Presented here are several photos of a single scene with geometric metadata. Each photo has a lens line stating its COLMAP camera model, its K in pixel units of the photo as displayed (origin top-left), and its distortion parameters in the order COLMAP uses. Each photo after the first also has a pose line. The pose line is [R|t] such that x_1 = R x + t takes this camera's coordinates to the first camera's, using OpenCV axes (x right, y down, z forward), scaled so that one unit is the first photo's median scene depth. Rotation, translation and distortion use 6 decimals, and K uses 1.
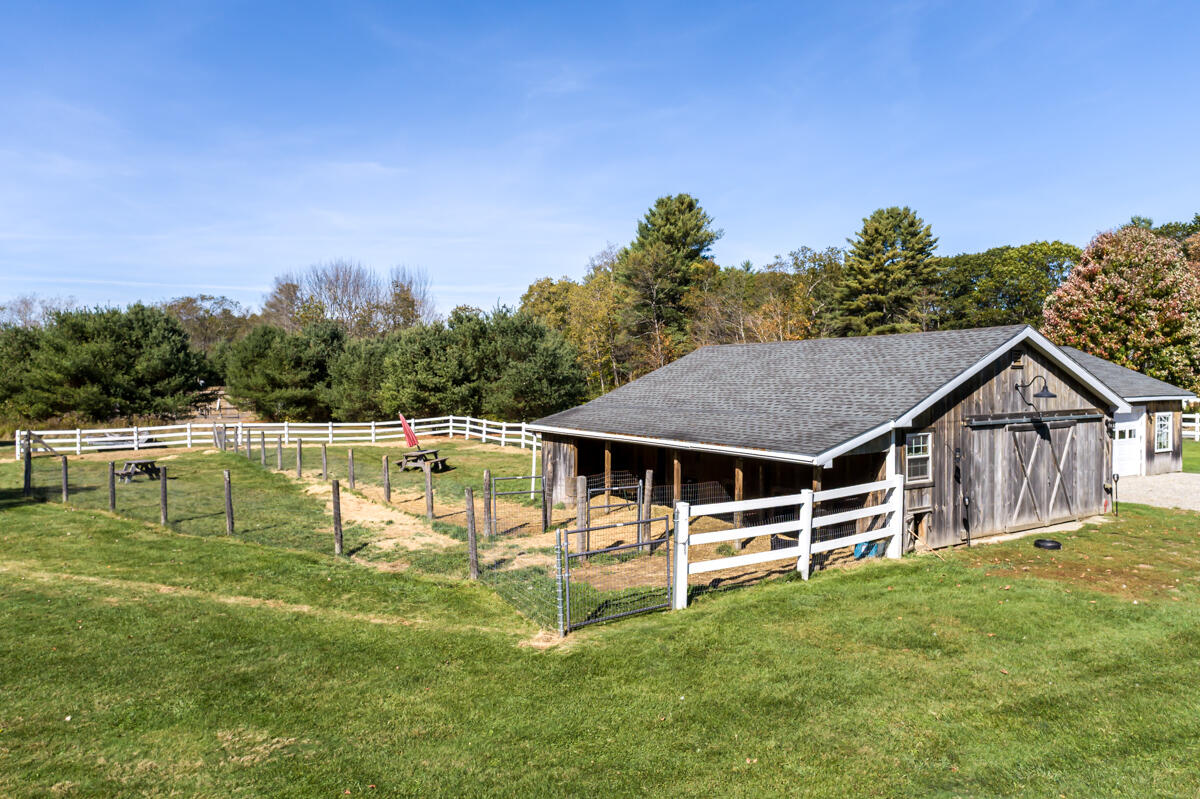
lens RADIAL K [[818.0, 0, 604.9], [0, 818.0, 400.9], [0, 0, 1]] dist [-0.005292, 0.015736]
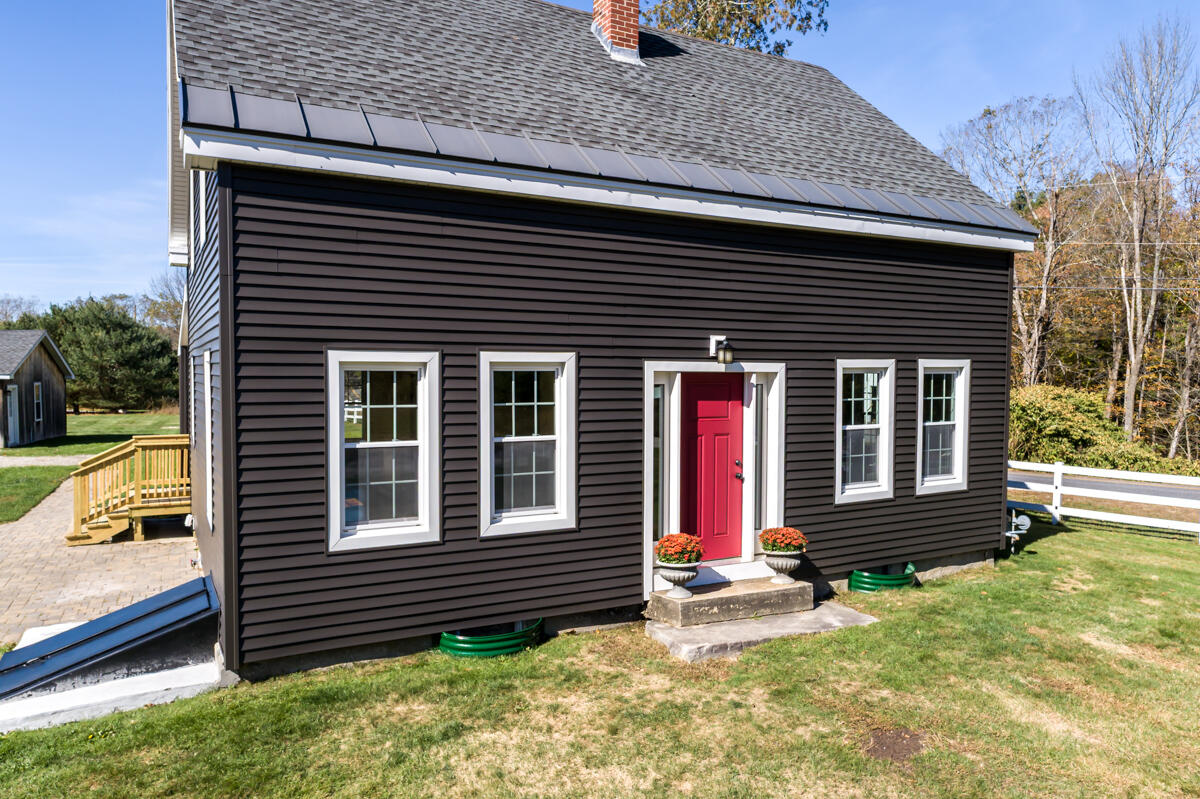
lens RADIAL K [[818.0, 0, 596.6], [0, 818.0, 403.8], [0, 0, 1]] dist [-0.005292, 0.015736]
pose [[0.970901, 0.019112, -0.238718, 0.782652], [-0.017125, 0.999799, 0.010397, 0.002791], [0.238869, -0.006006, 0.971033, 0.077232]]
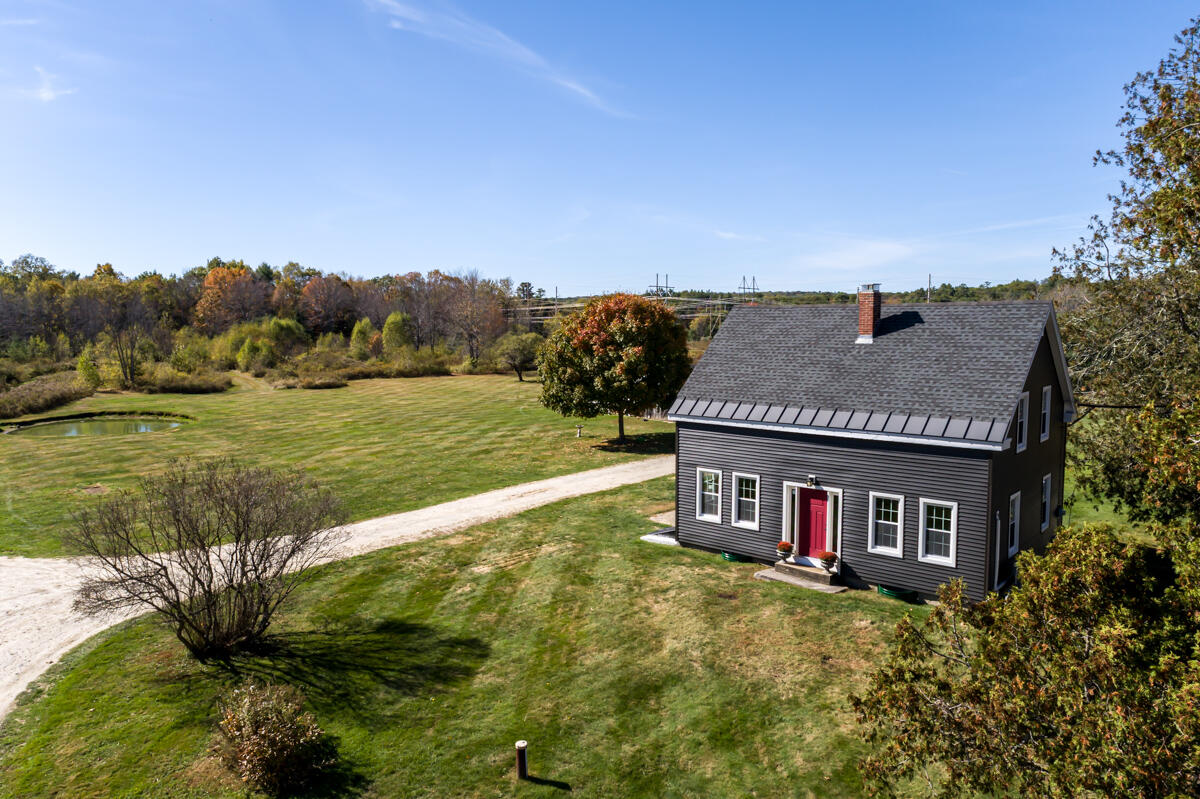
lens RADIAL K [[818.0, 0, 604.0], [0, 818.0, 405.2], [0, 0, 1]] dist [-0.005292, 0.015736]
pose [[0.119692, 0.105662, -0.987172, 1.133171], [-0.028275, 0.994280, 0.102995, -0.077625], [0.992408, 0.015584, 0.121995, 0.076126]]
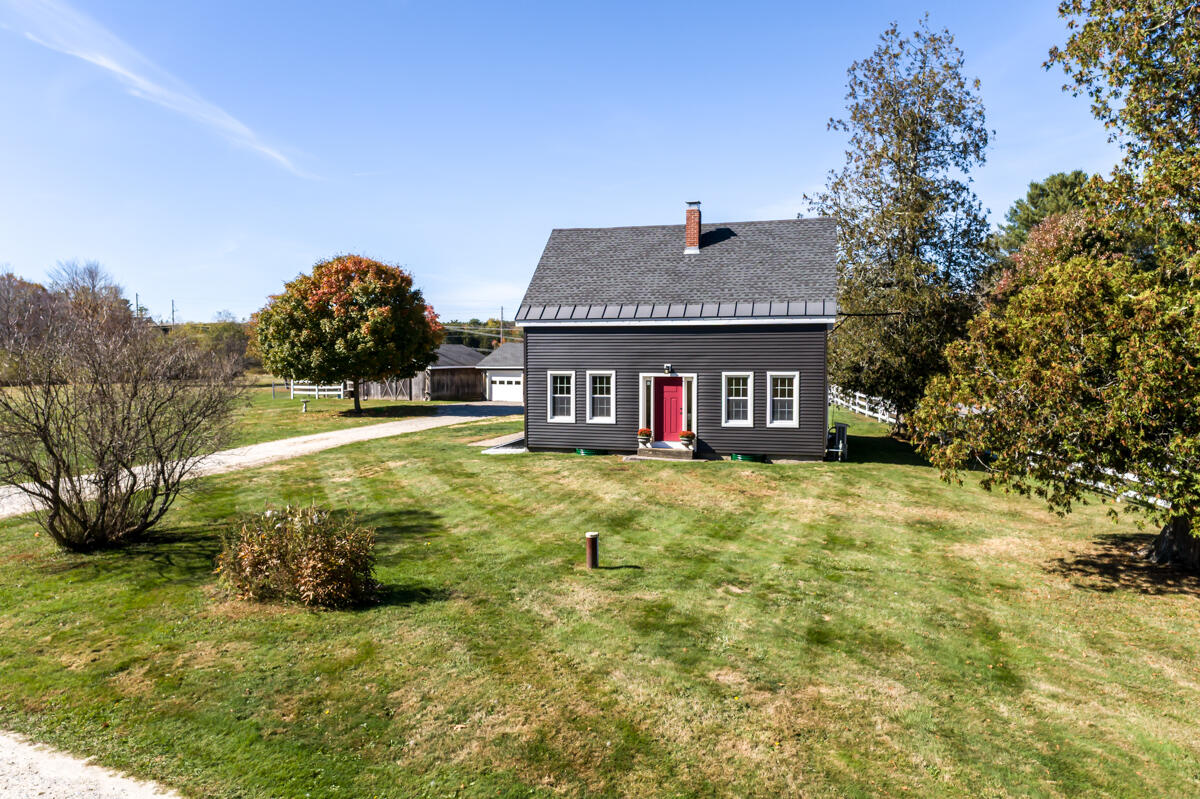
lens RADIAL K [[818.0, 0, 601.1], [0, 818.0, 403.9], [0, 0, 1]] dist [-0.005292, 0.015736]
pose [[0.539923, 0.057399, -0.839755, 1.106189], [-0.027473, 0.998342, 0.050574, -0.008022], [0.841266, -0.004235, 0.540605, -0.036614]]
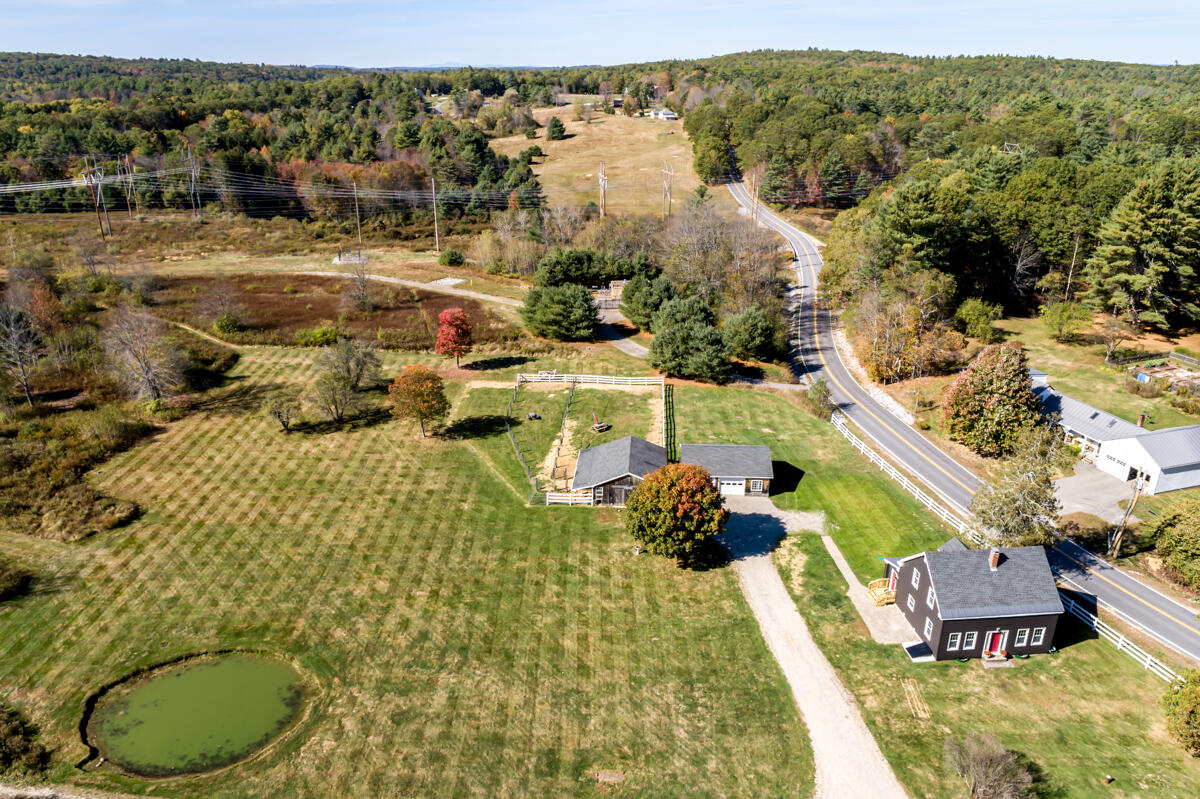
lens RADIAL K [[818.0, 0, 601.6], [0, 818.0, 401.0], [0, 0, 1]] dist [-0.005292, 0.015736]
pose [[0.802938, 0.226286, -0.551439, 0.875049], [-0.024552, 0.936907, 0.348715, -0.649451], [0.595556, -0.266458, 0.757835, -0.824078]]
